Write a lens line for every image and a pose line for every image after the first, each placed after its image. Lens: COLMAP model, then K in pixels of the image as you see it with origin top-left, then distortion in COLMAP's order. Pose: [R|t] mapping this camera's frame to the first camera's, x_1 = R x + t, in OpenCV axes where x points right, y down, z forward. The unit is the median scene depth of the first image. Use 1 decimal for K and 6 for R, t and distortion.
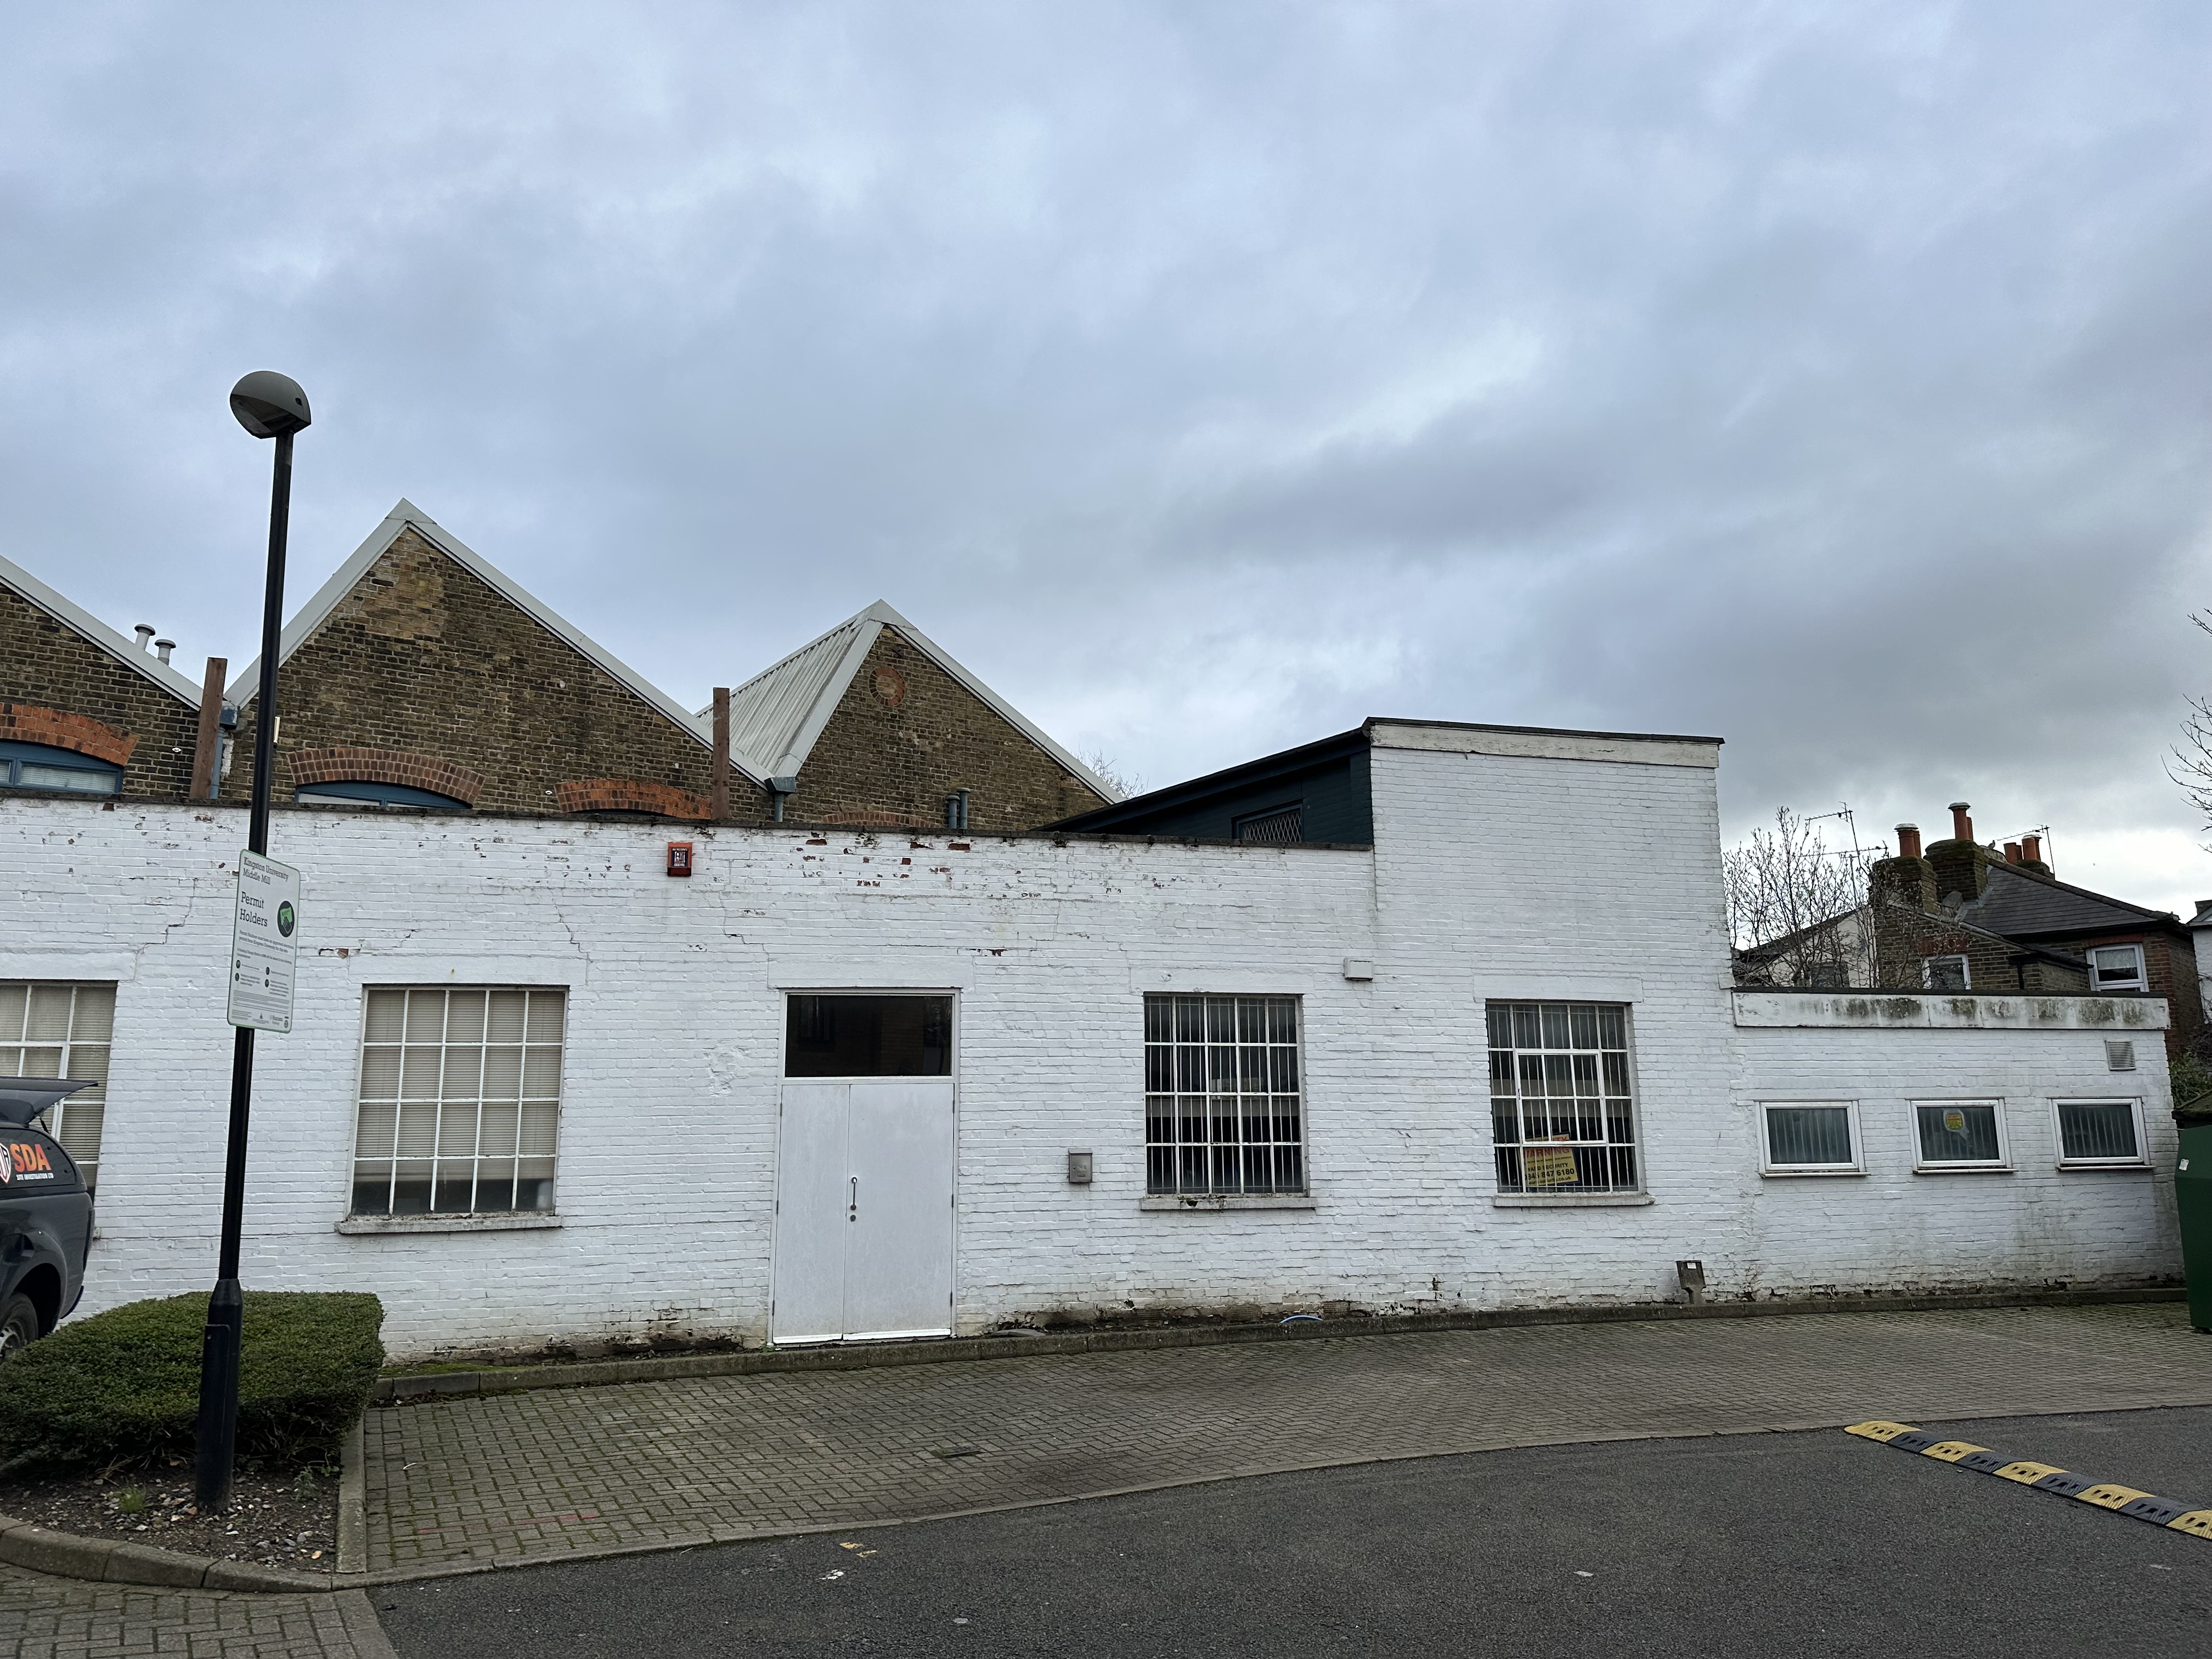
lens RADIAL K [[1558.9, 0, 1106.0], [0, 1558.9, 829.5], [0, 0, 1]] dist [0.203809, -0.466641]
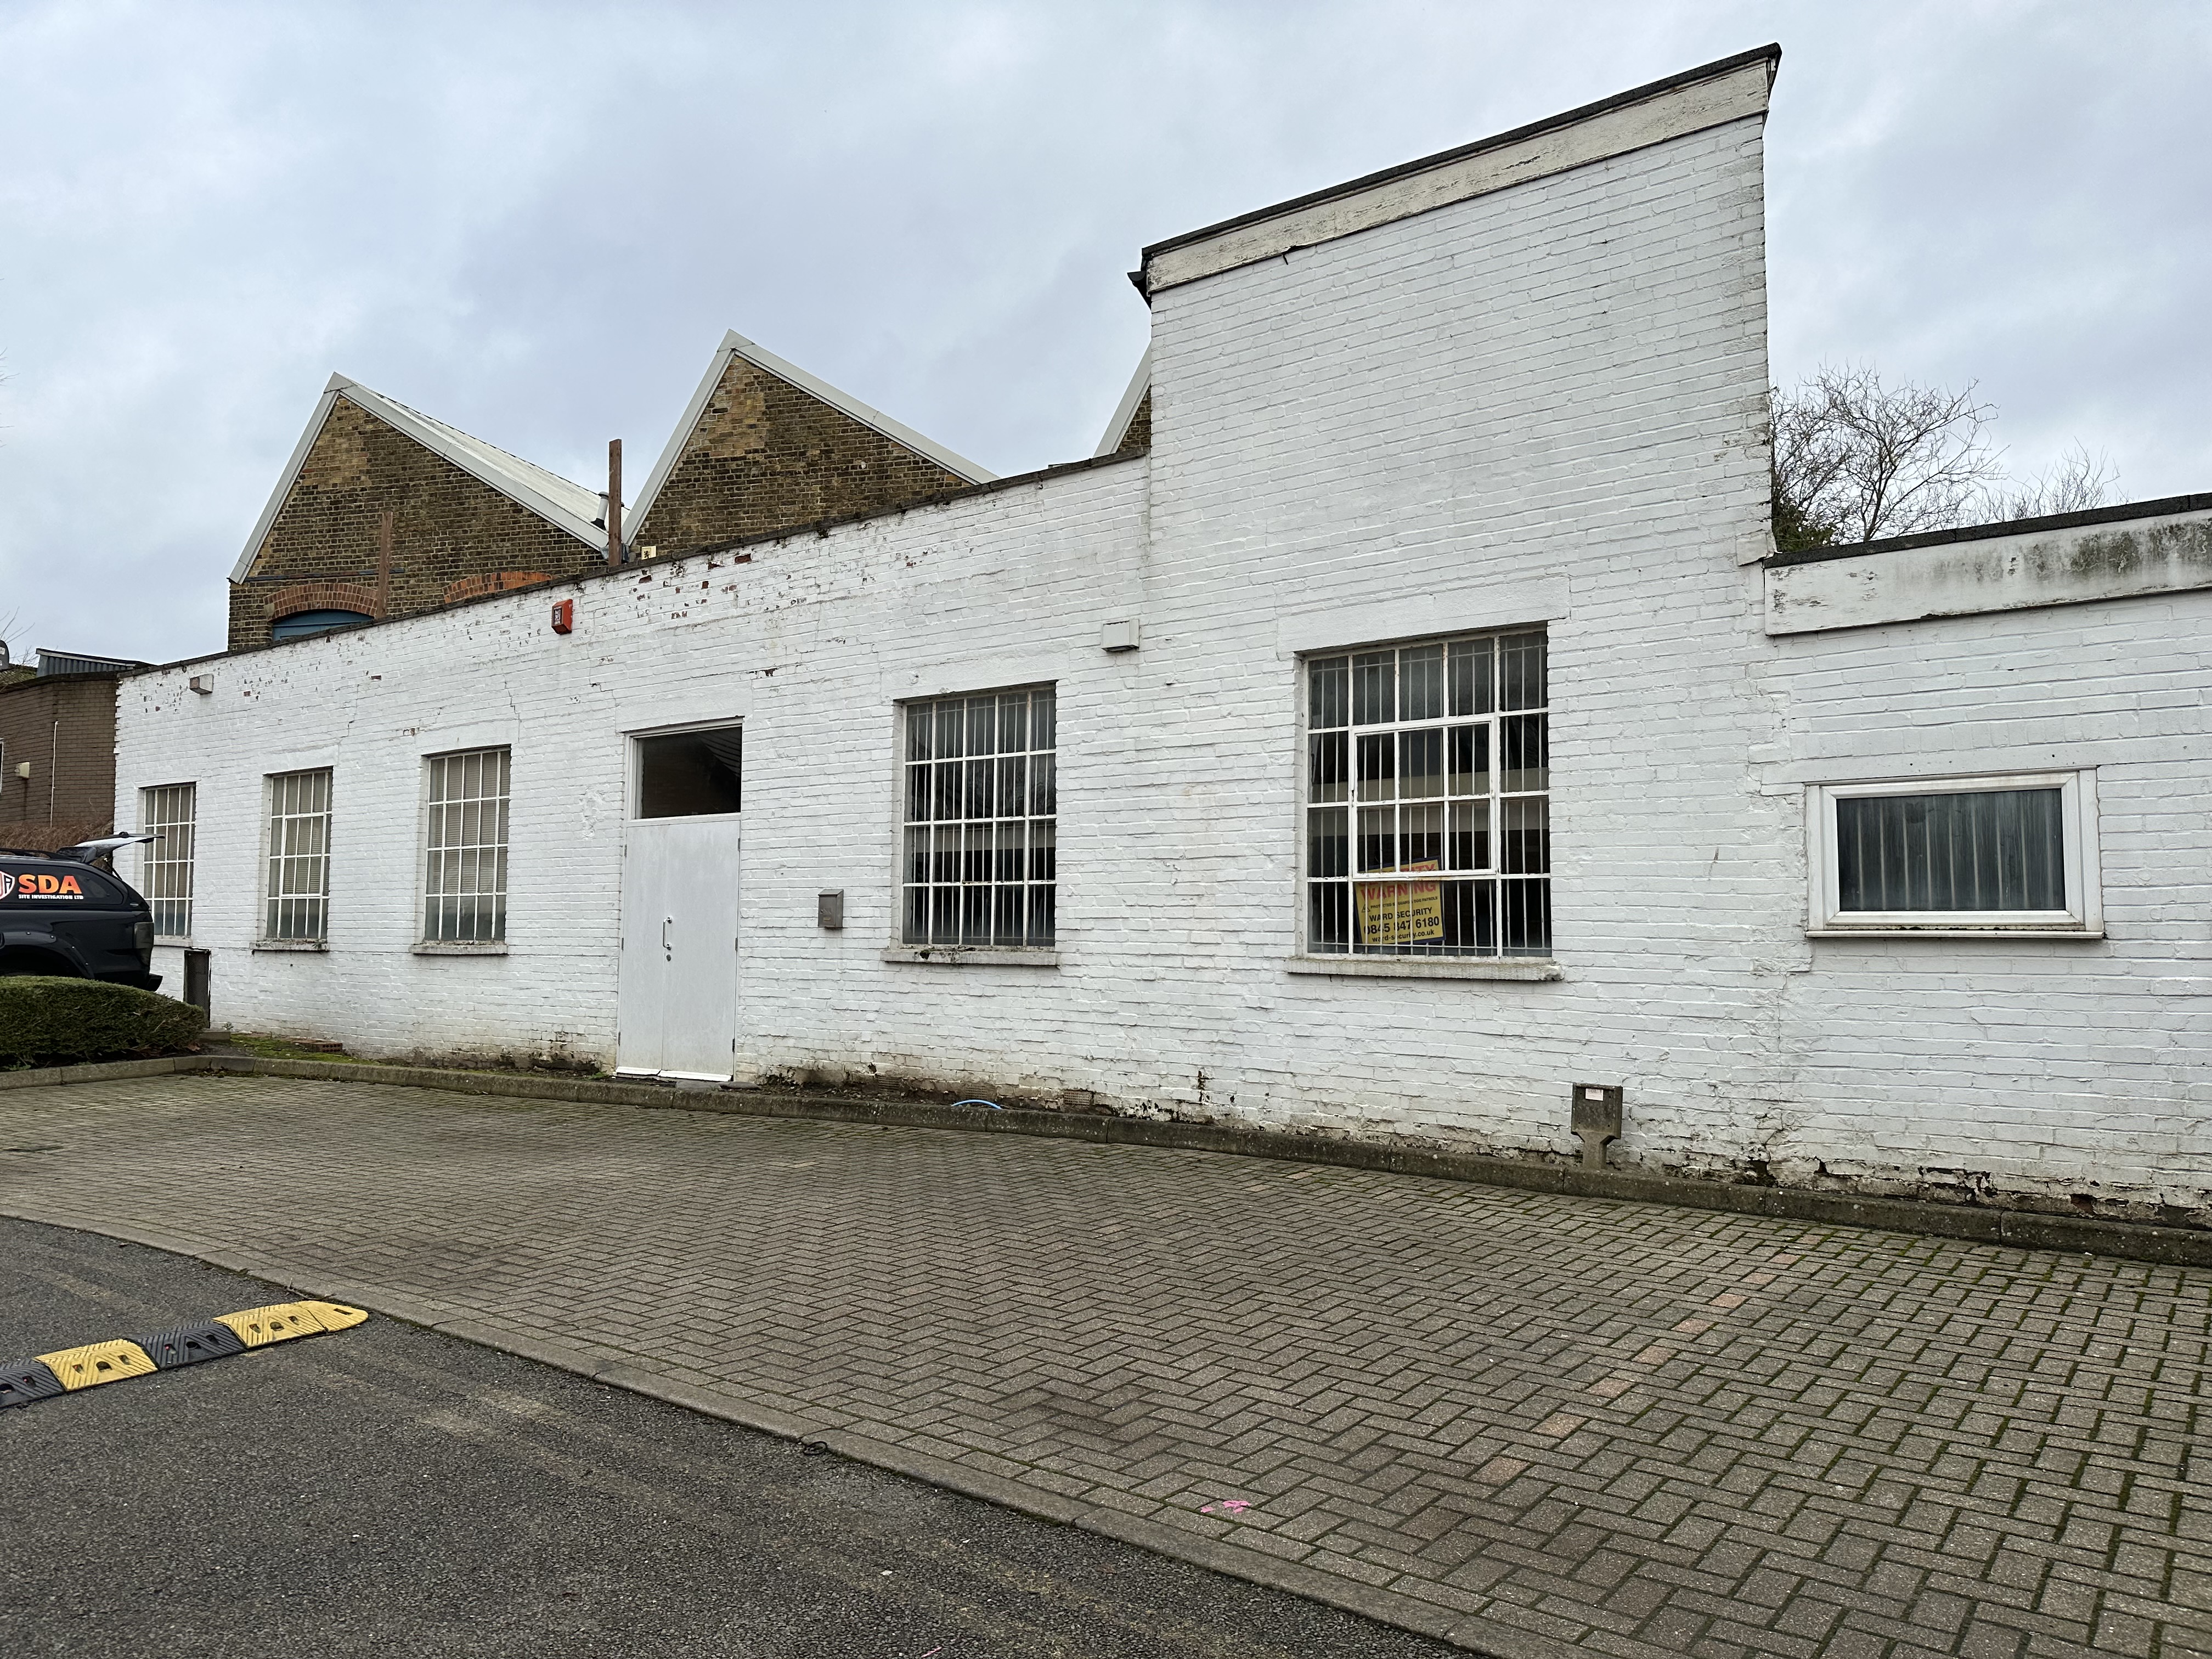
lens RADIAL K [[1558.9, 0, 1106.0], [0, 1558.9, 829.5], [0, 0, 1]] dist [0.203809, -0.466641]
pose [[0.604465, -0.039600, -0.795647, 0.710403], [0.139639, 0.988567, 0.056884, 0.135350], [0.784298, -0.145487, 0.603084, 0.574108]]
